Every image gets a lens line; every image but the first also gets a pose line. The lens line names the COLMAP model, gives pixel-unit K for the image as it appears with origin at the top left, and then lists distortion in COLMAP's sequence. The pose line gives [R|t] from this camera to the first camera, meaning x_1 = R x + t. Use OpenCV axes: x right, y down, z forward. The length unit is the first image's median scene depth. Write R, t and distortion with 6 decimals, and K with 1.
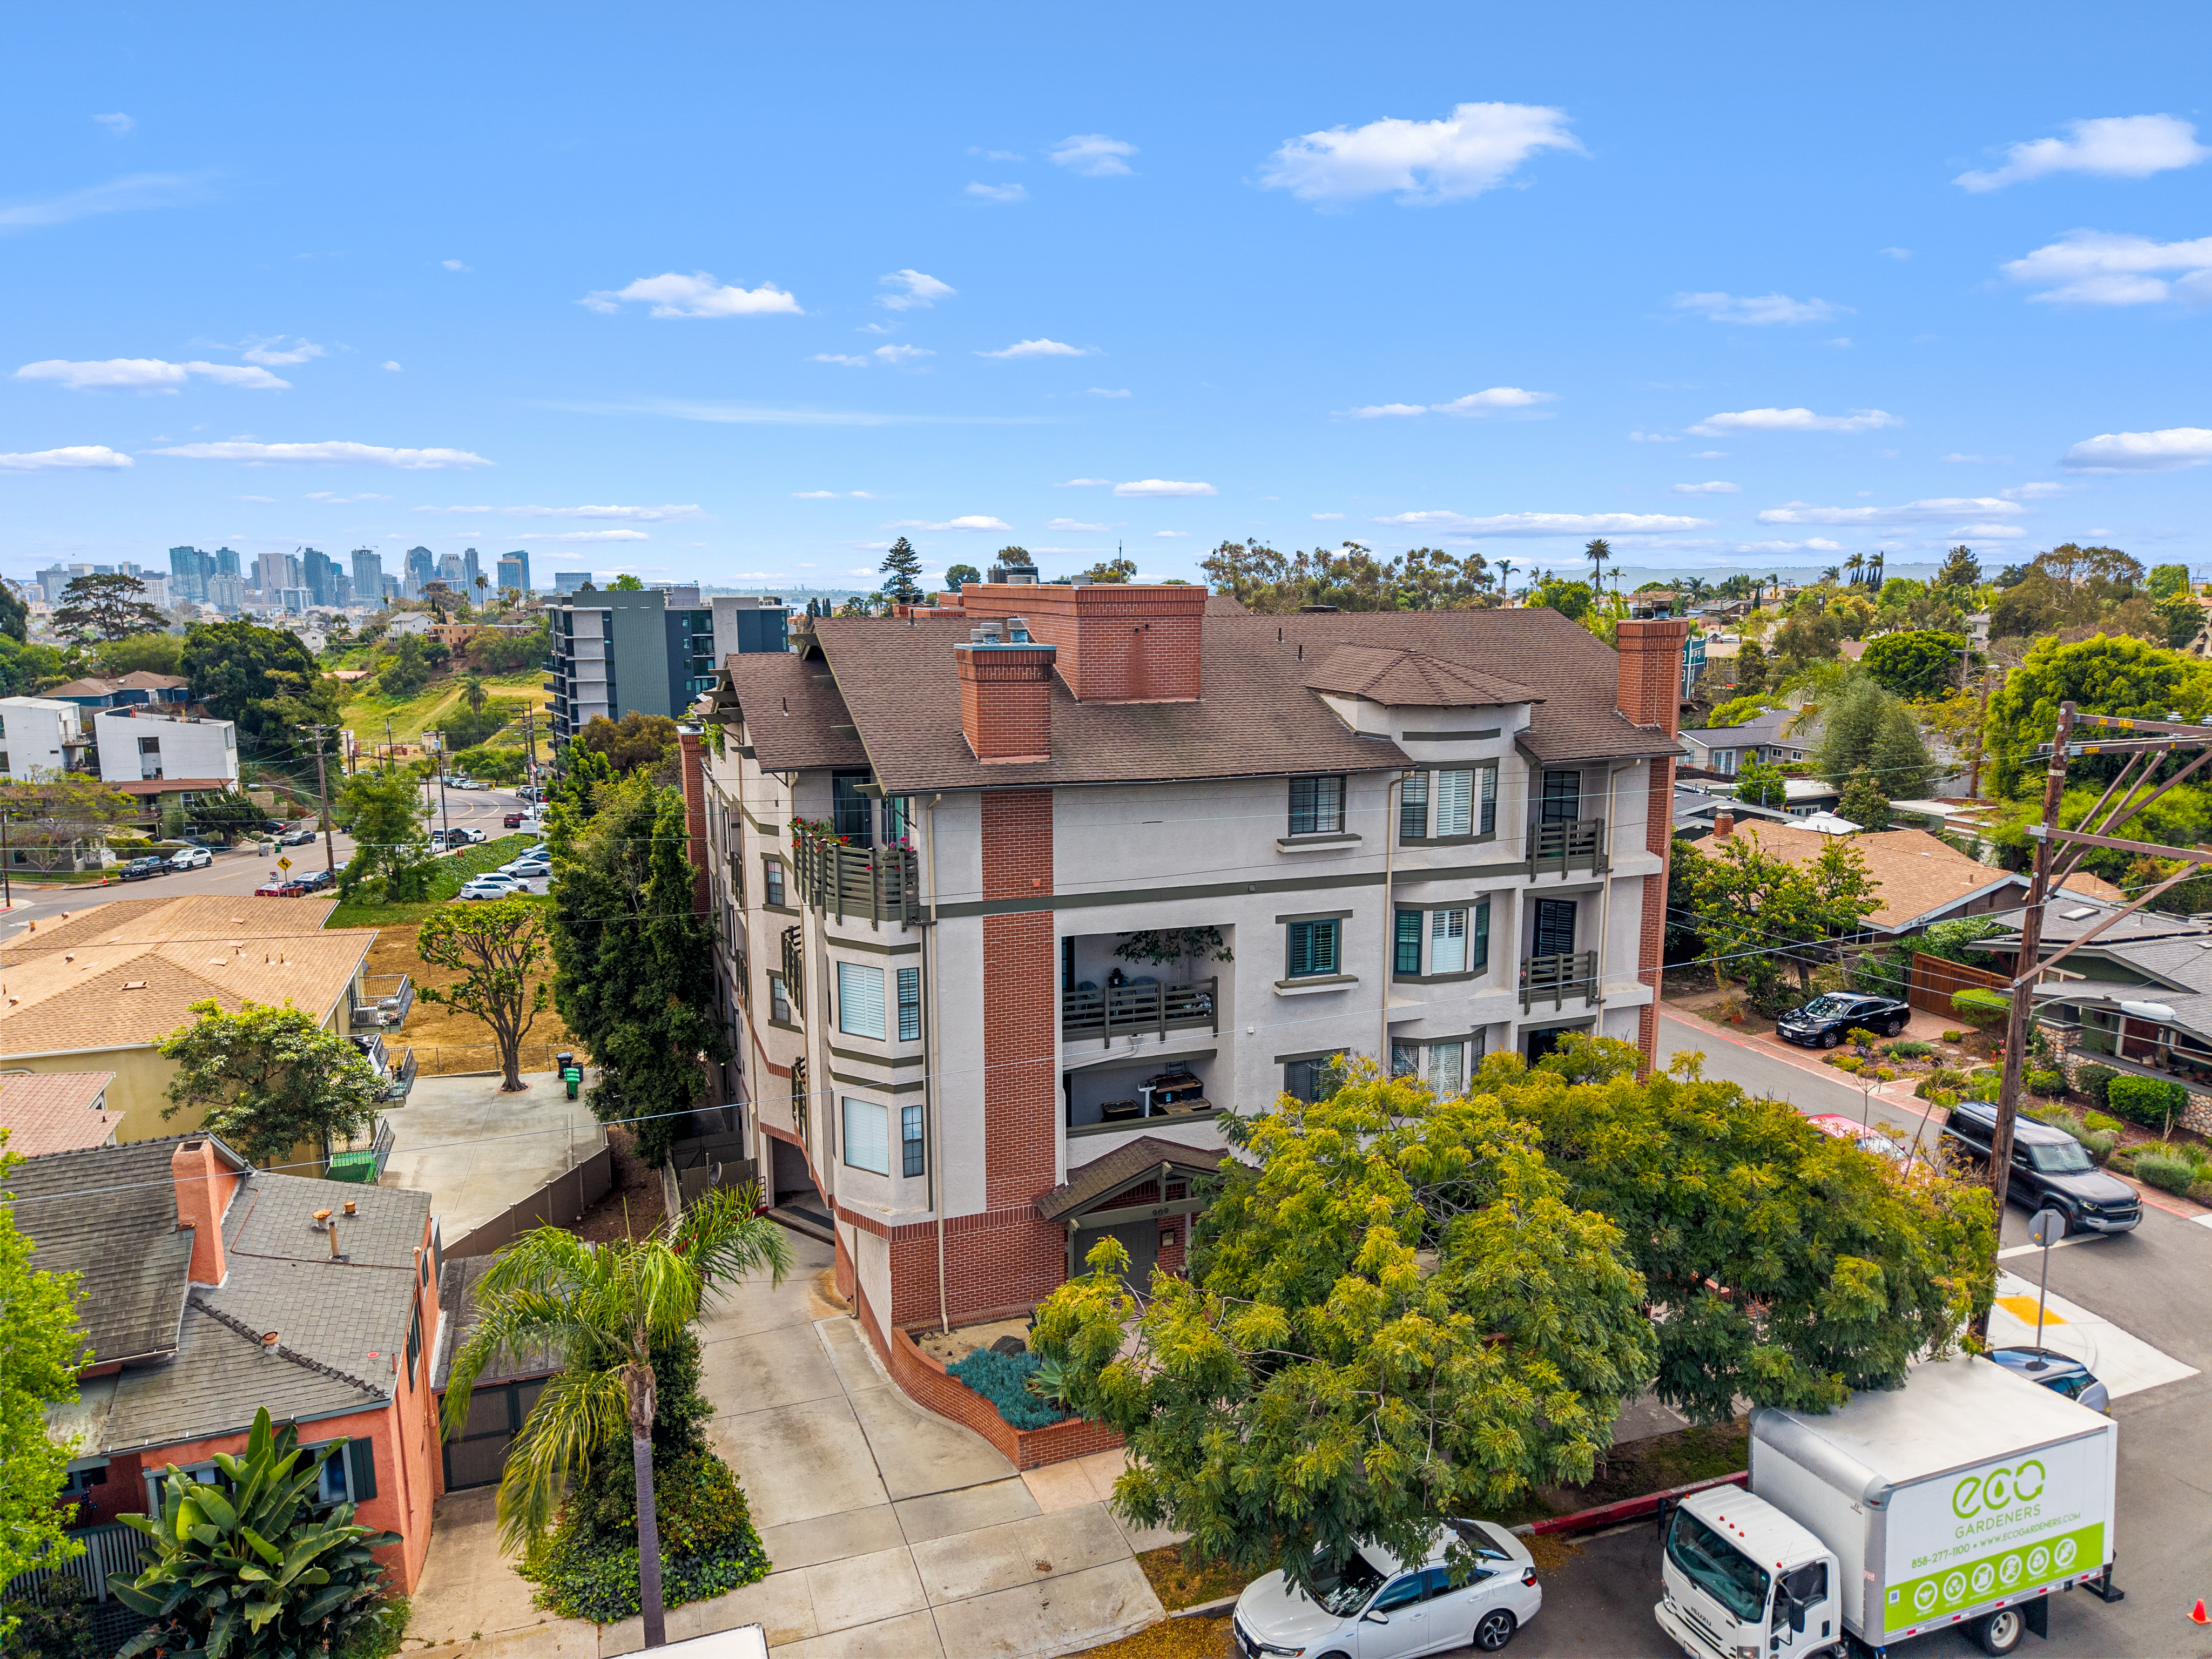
lens RADIAL K [[1468.1, 0, 1102.2], [0, 1468.1, 835.6], [0, 0, 1]] dist [0.049785, -0.056688]
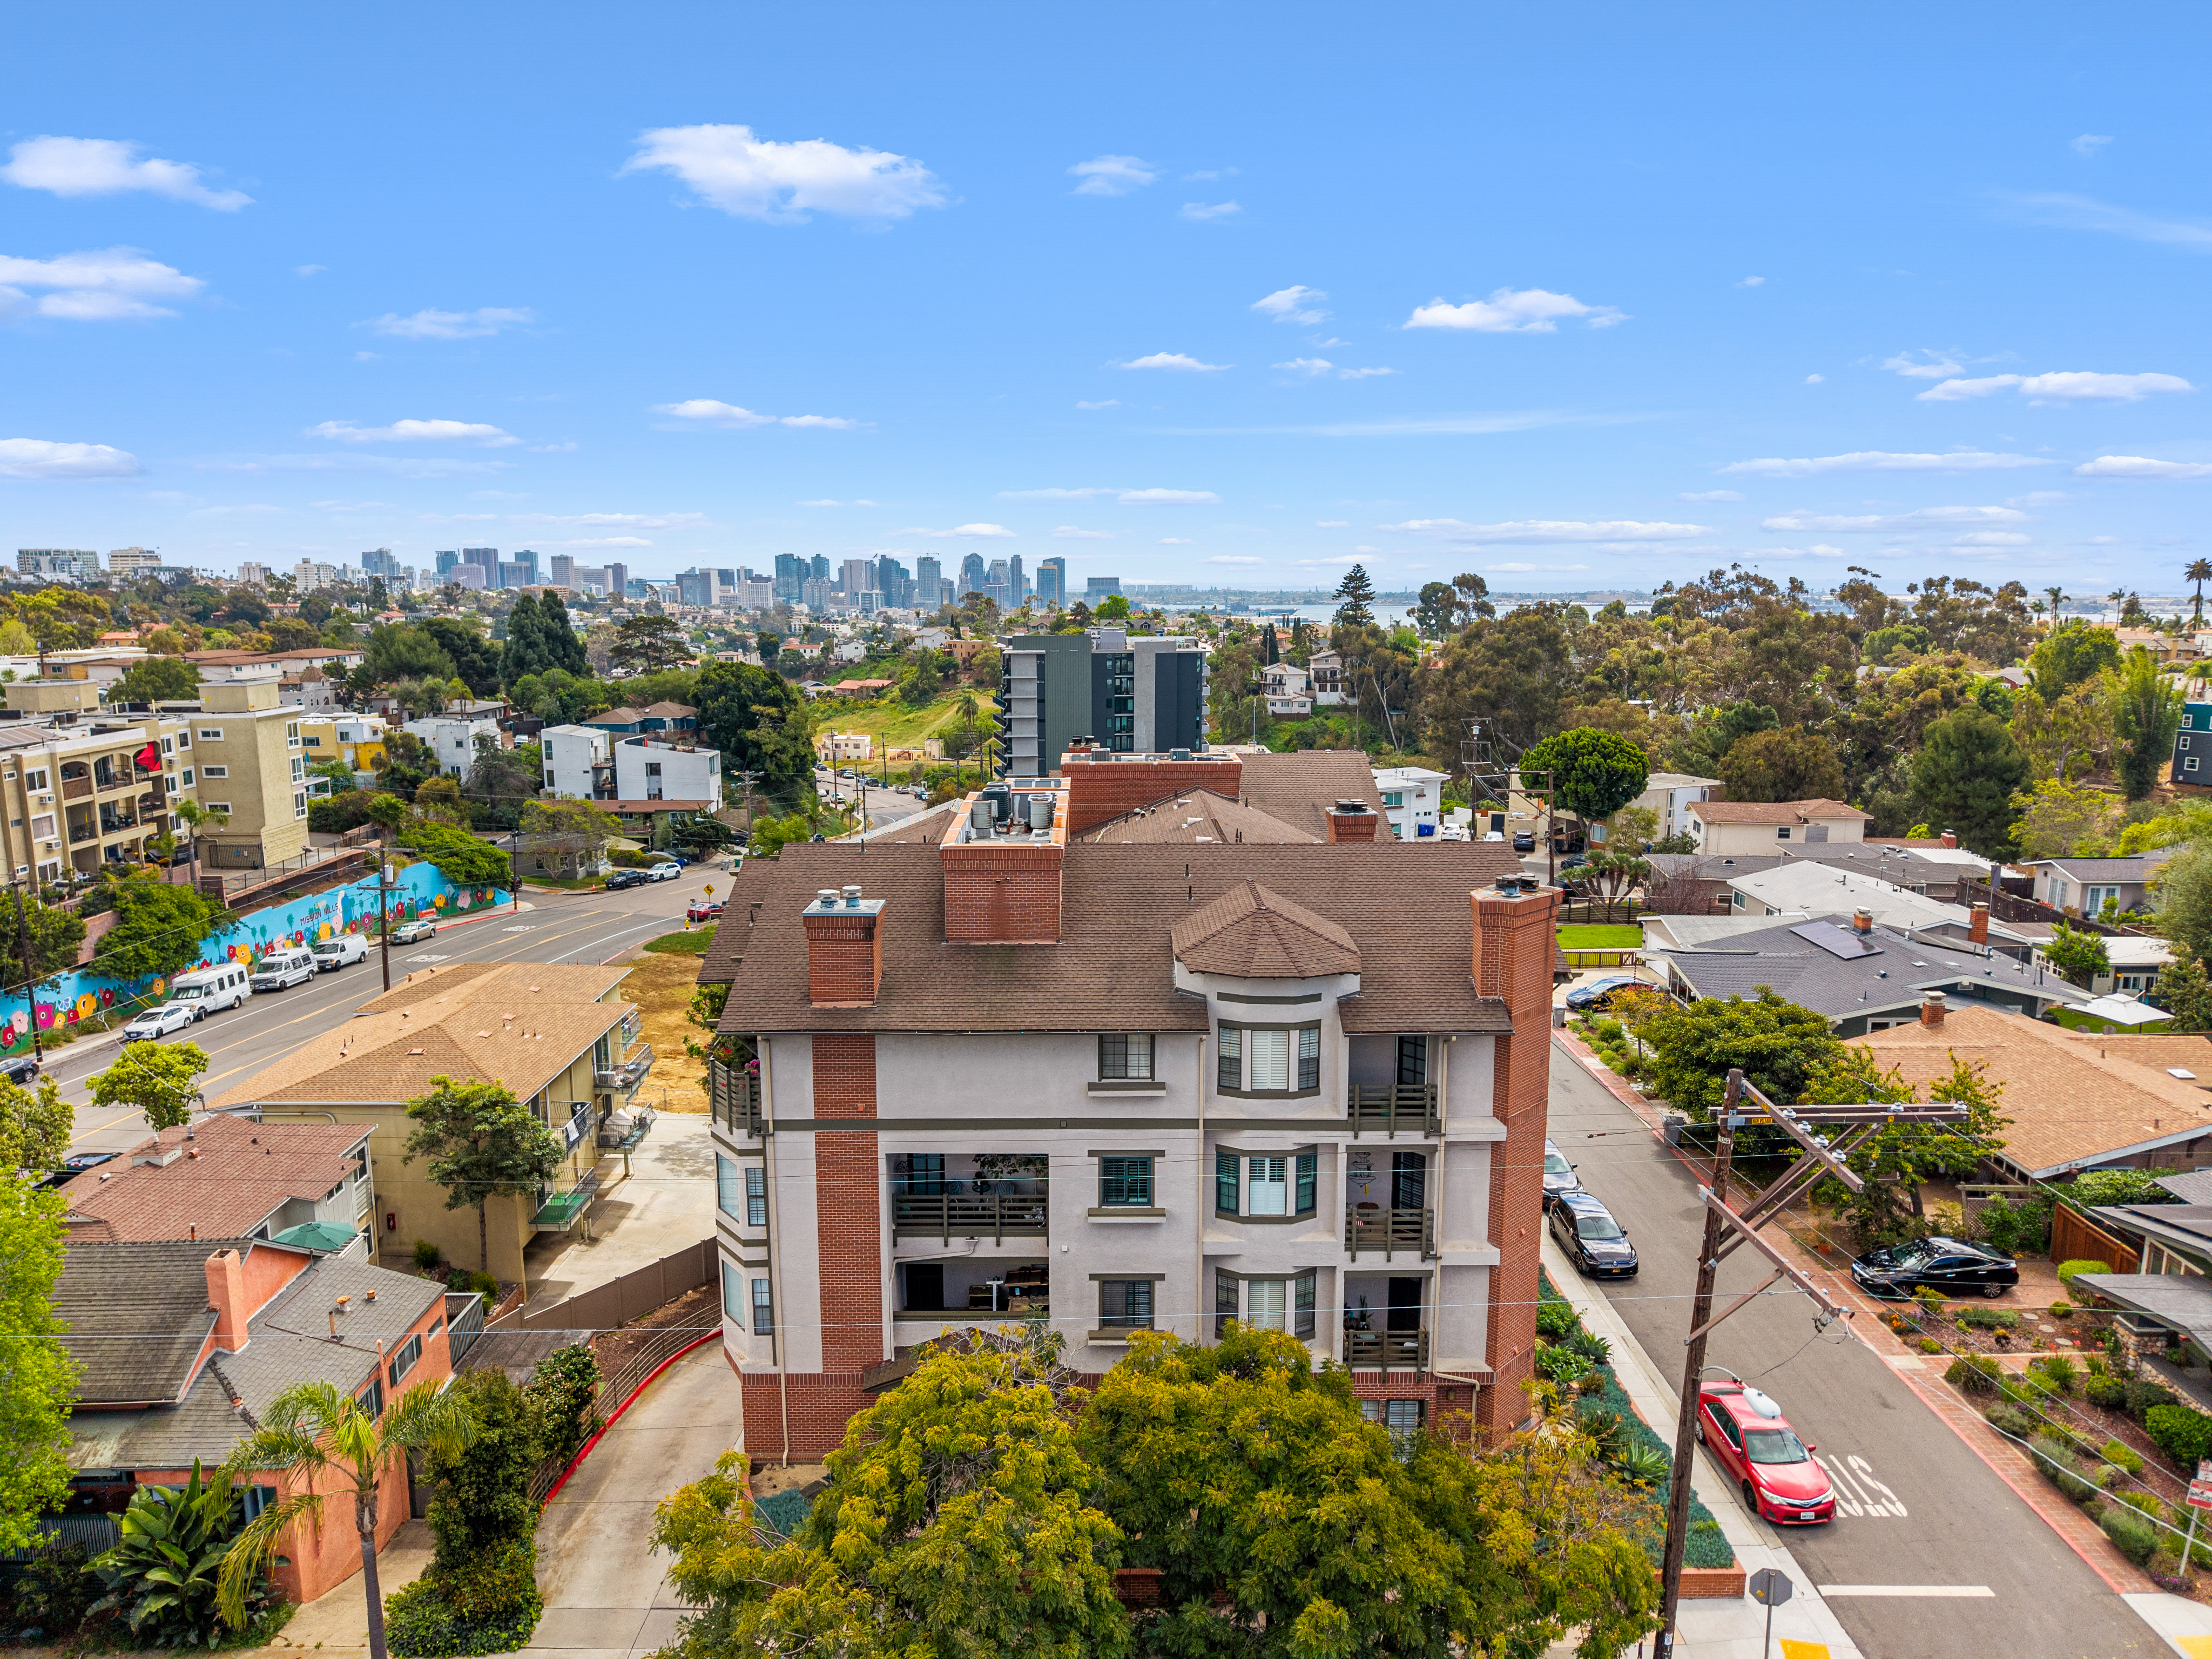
lens RADIAL K [[1468.1, 0, 1102.2], [0, 1468.1, 835.6], [0, 0, 1]] dist [0.049785, -0.056688]
pose [[0.942940, 0.058646, -0.327757, 0.456567], [-0.059078, 0.998216, 0.008649, -0.184626], [0.327679, 0.011208, 0.944723, -0.056697]]
